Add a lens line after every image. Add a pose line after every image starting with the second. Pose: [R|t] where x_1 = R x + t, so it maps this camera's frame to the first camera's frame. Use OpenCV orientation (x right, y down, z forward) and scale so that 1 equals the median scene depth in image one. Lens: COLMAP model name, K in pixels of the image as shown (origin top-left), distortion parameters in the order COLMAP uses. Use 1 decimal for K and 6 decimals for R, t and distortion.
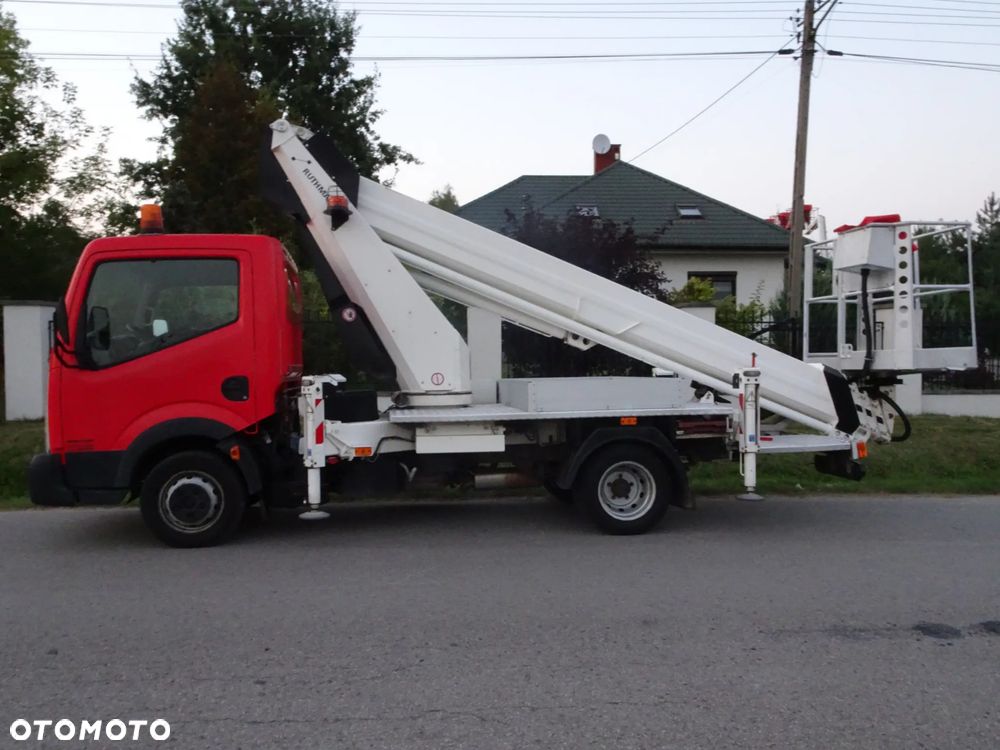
lens RADIAL K [[889.6, 0, 500.0], [0, 889.6, 375.0], [0, 0, 1]] dist [0.038771, -0.005570]
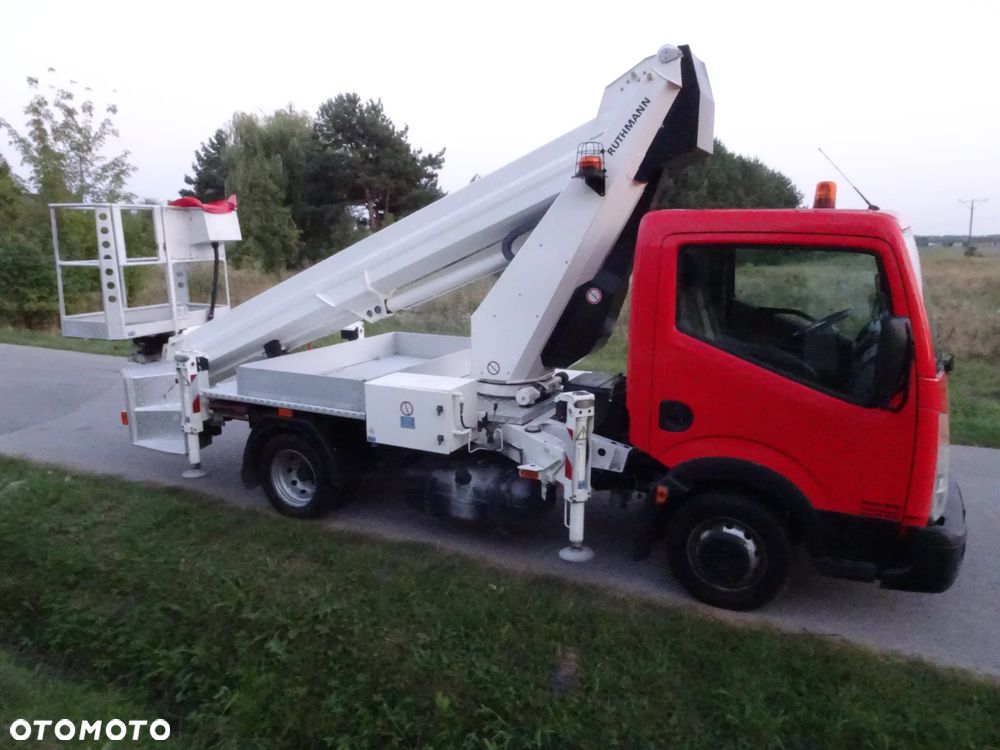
lens RADIAL K [[731.4, 0, 504.4], [0, 731.4, 373.4], [0, 0, 1]] dist [0.002928, 0.001101]
pose [[-0.822124, -0.092315, 0.561774, -0.516612], [0.017855, 0.982099, 0.187516, -0.130740], [-0.569028, 0.164192, -0.805759, 1.713099]]
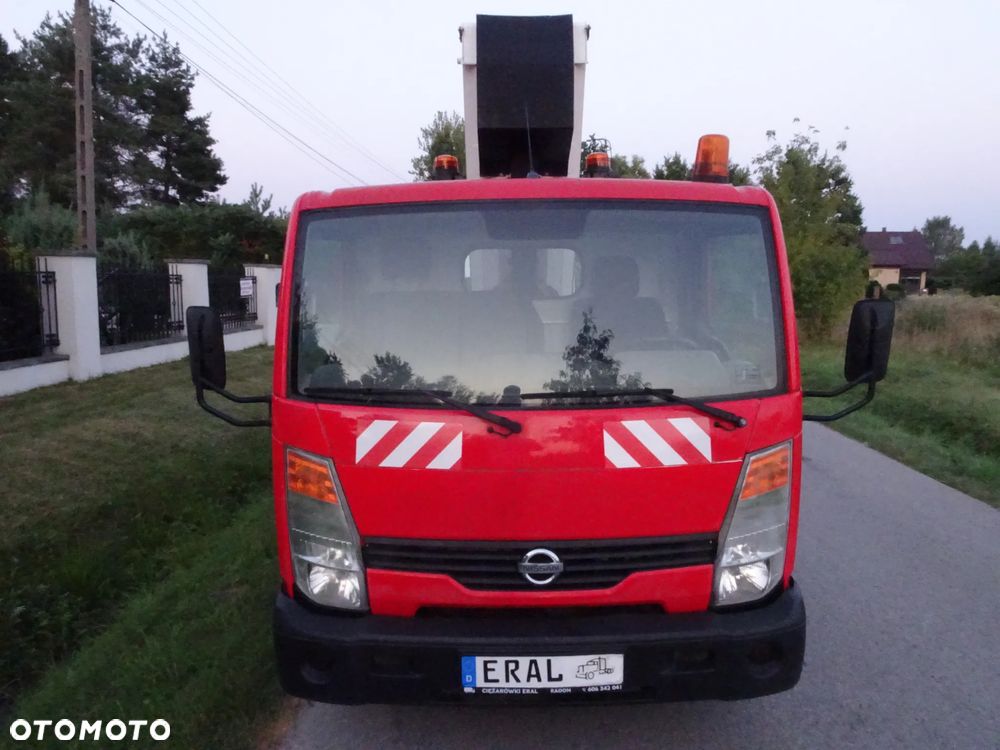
lens RADIAL K [[716.0, 0, 502.1], [0, 716.0, 373.9], [0, 0, 1]] dist [0.017945, -0.000029]
pose [[0.140166, -0.124560, 0.982262, -0.826626], [0.015854, 0.992211, 0.123559, -0.085338], [-0.990001, -0.001746, 0.141049, 0.978818]]
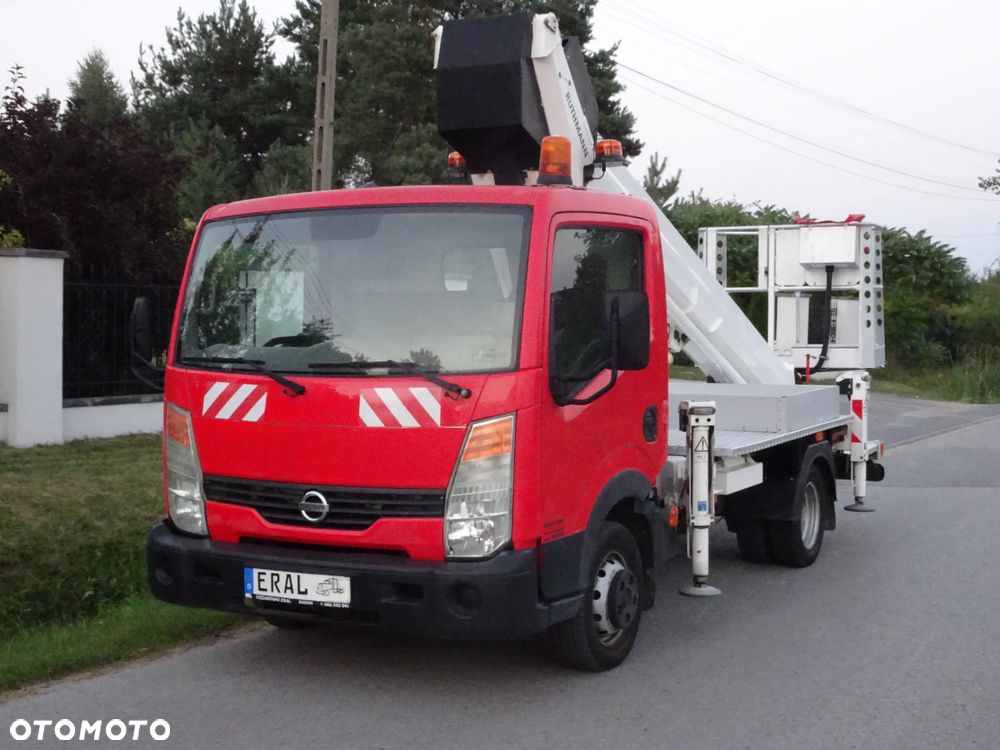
lens RADIAL K [[1380.4, 0, 500.0], [0, 1380.4, 375.0], [0, 0, 1]] dist [0.016903, 0.009136]
pose [[0.598935, -0.026190, 0.800369, -1.087415], [0.004663, 0.999562, 0.029218, -0.048023], [-0.800784, -0.013768, 0.598795, 0.411180]]
